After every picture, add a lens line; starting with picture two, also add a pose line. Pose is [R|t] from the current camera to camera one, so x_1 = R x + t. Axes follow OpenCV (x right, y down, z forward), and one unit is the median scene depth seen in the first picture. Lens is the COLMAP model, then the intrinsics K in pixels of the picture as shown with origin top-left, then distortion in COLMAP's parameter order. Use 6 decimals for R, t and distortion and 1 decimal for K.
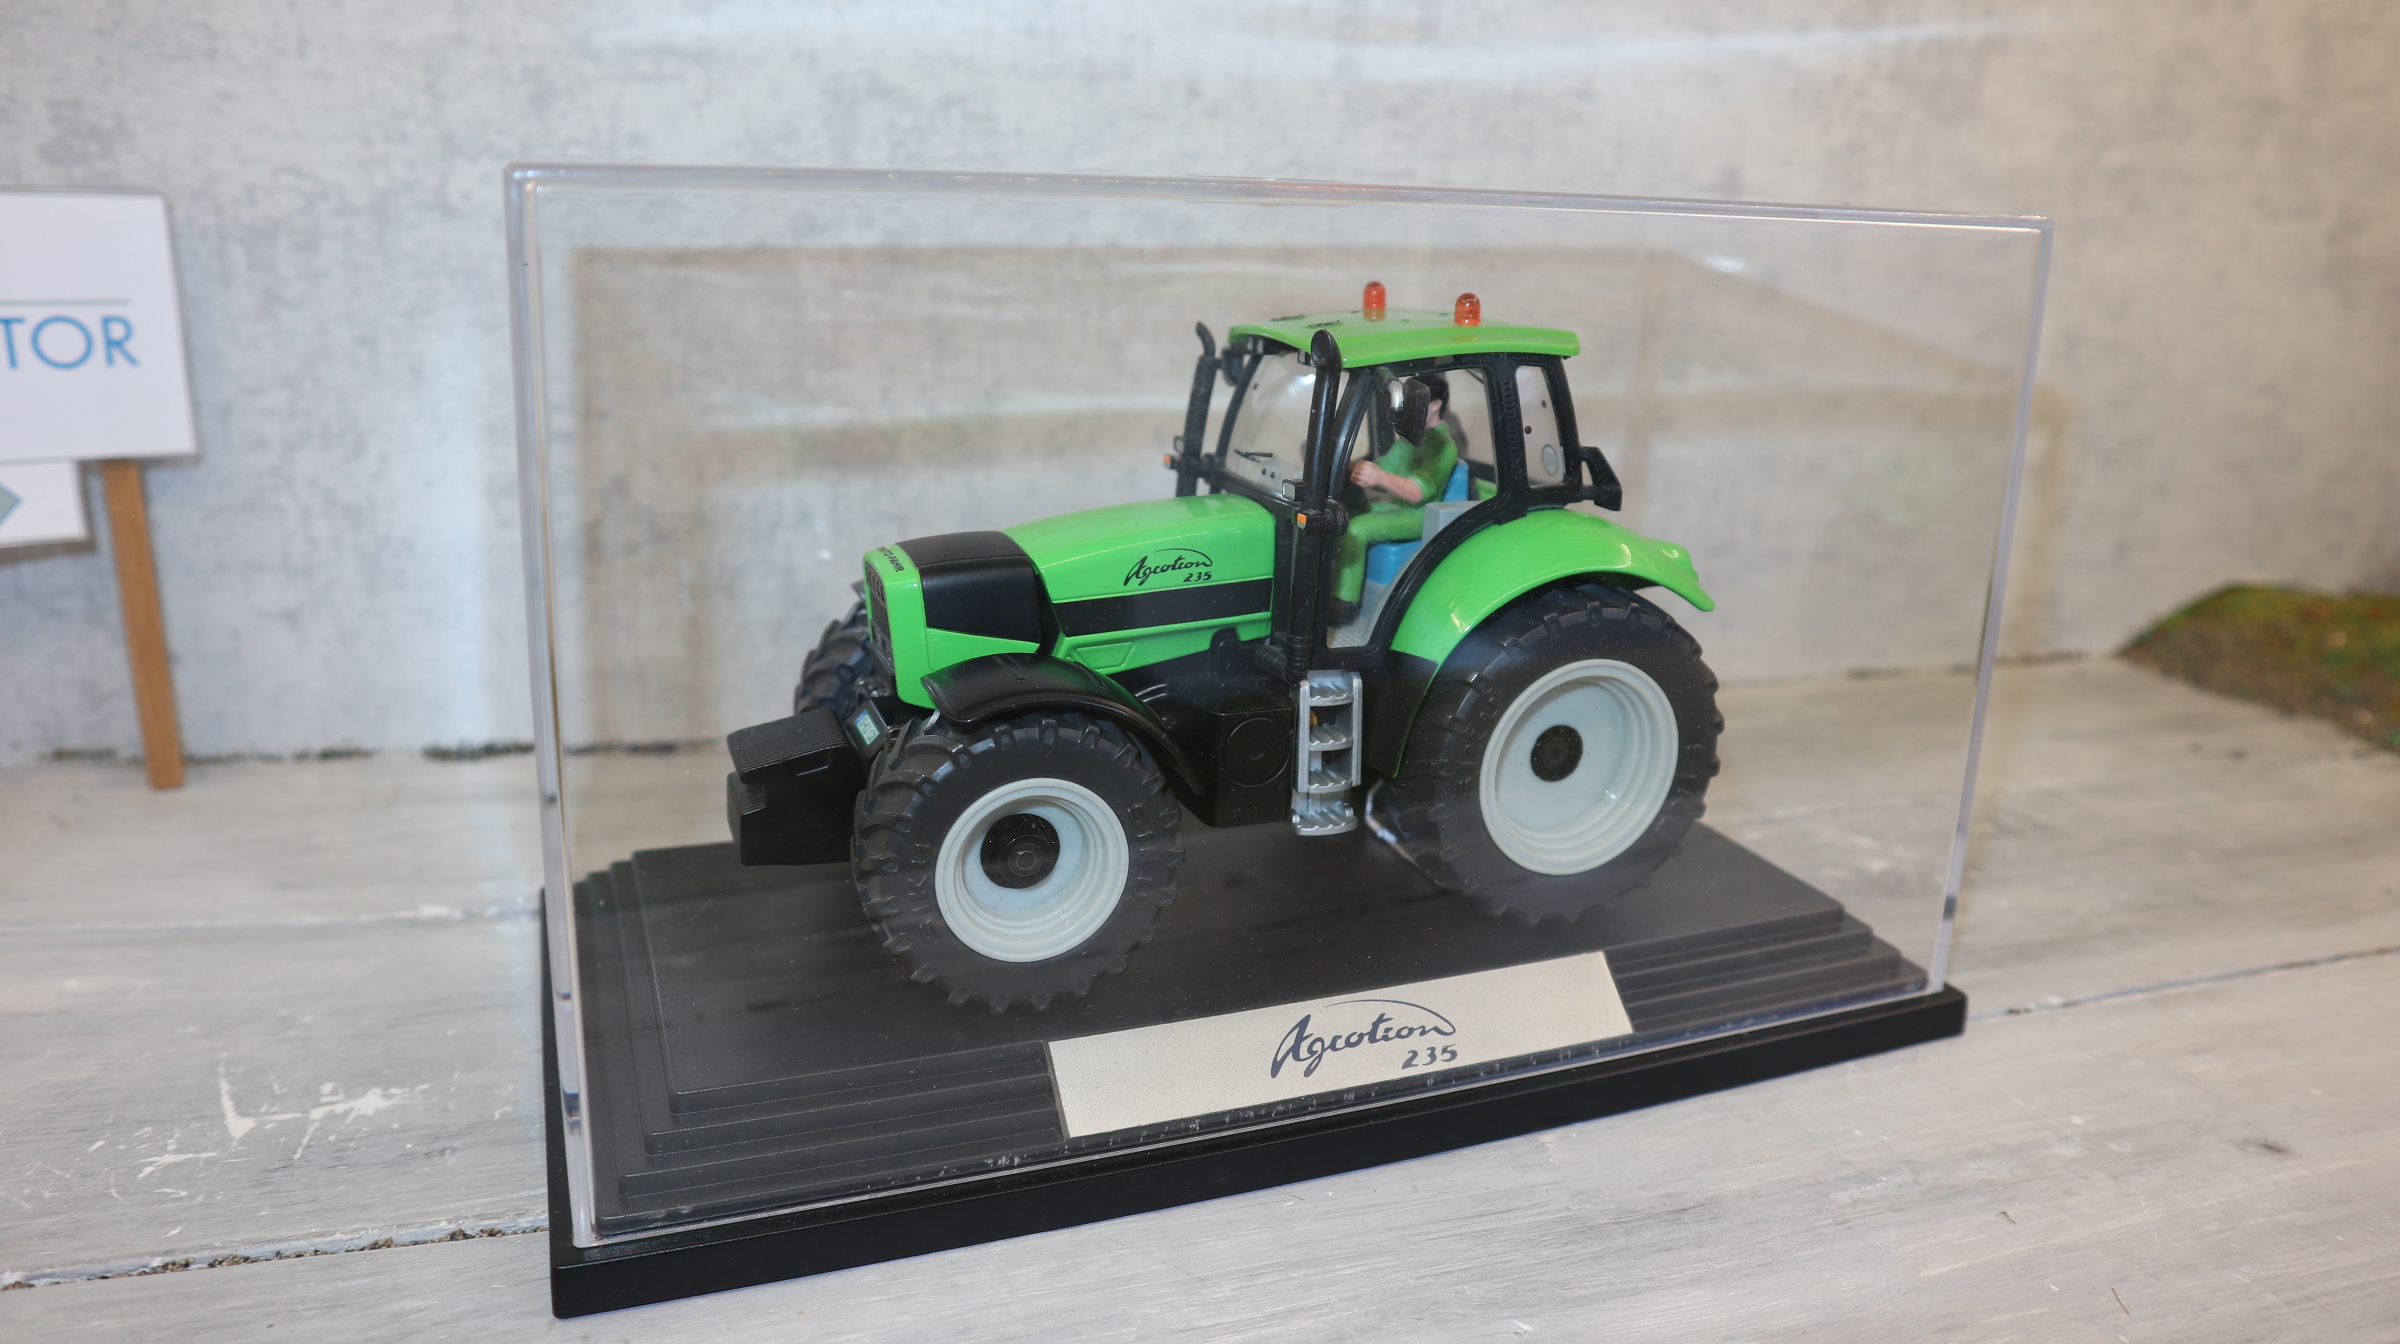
lens RADIAL K [[1728.9, 0, 1200.0], [0, 1728.9, 672.0], [0, 0, 1]] dist [-0.108787, 0.091066]
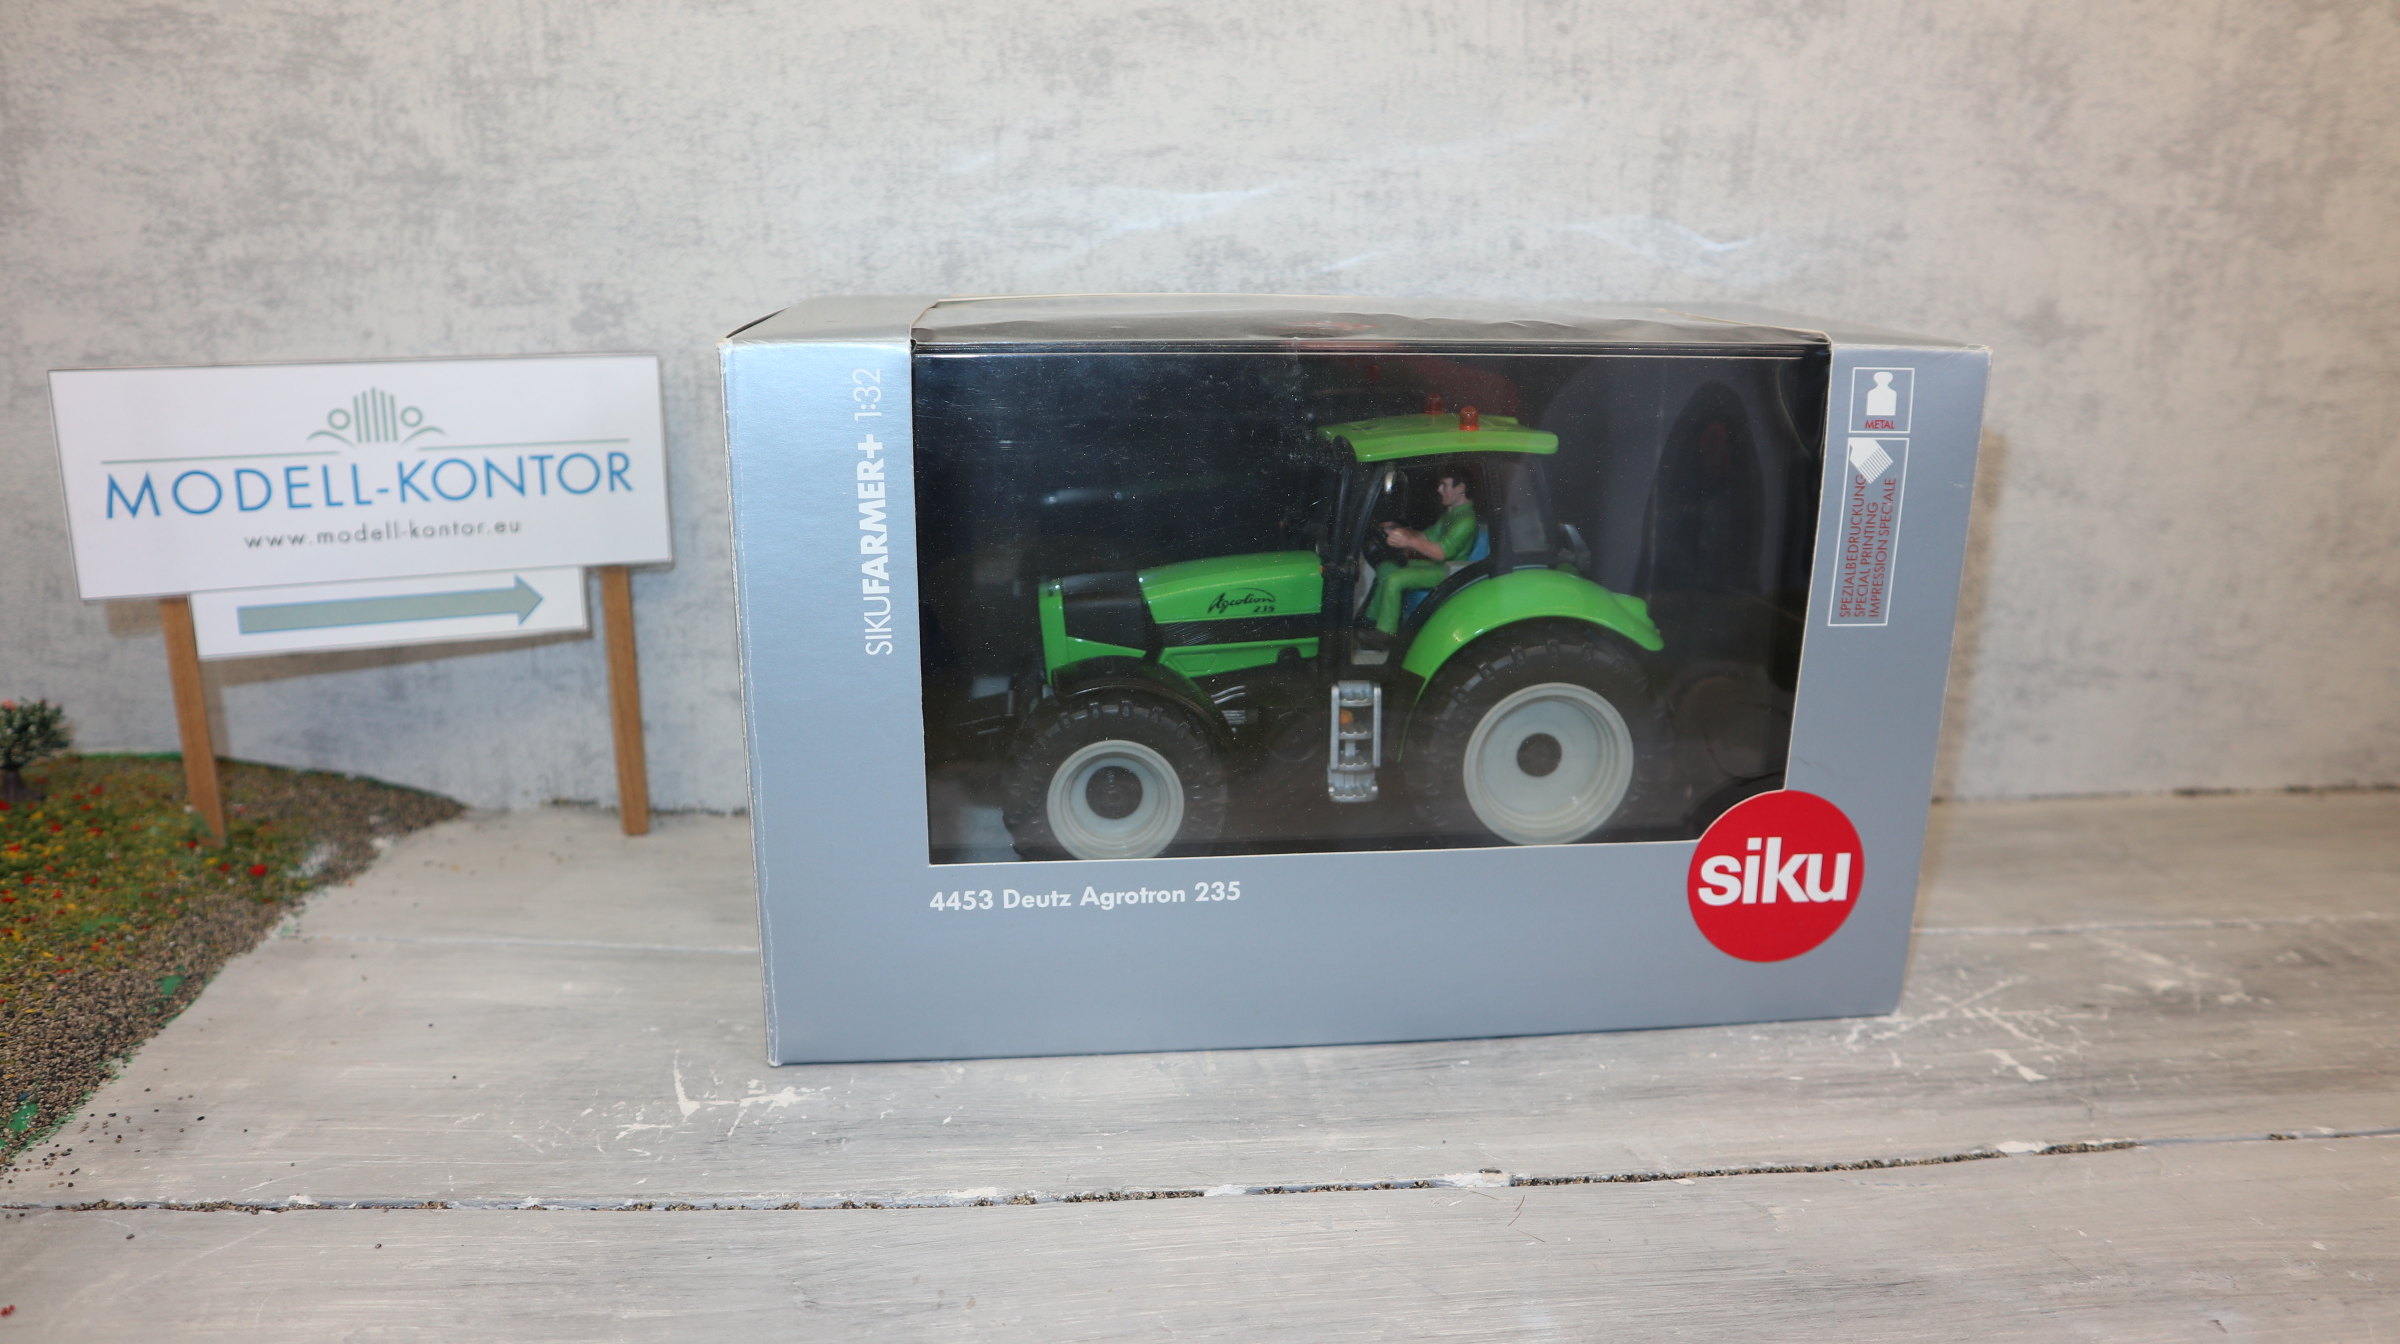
lens RADIAL K [[1707.0, 0, 1200.0], [0, 1707.0, 672.0], [0, 0, 1]] dist [-0.082885, 0.078233]
pose [[0.976126, 0.026731, -0.215553, 0.052160], [-0.036704, 0.998426, -0.042401, -0.012690], [0.214080, 0.049300, 0.975571, -0.130814]]
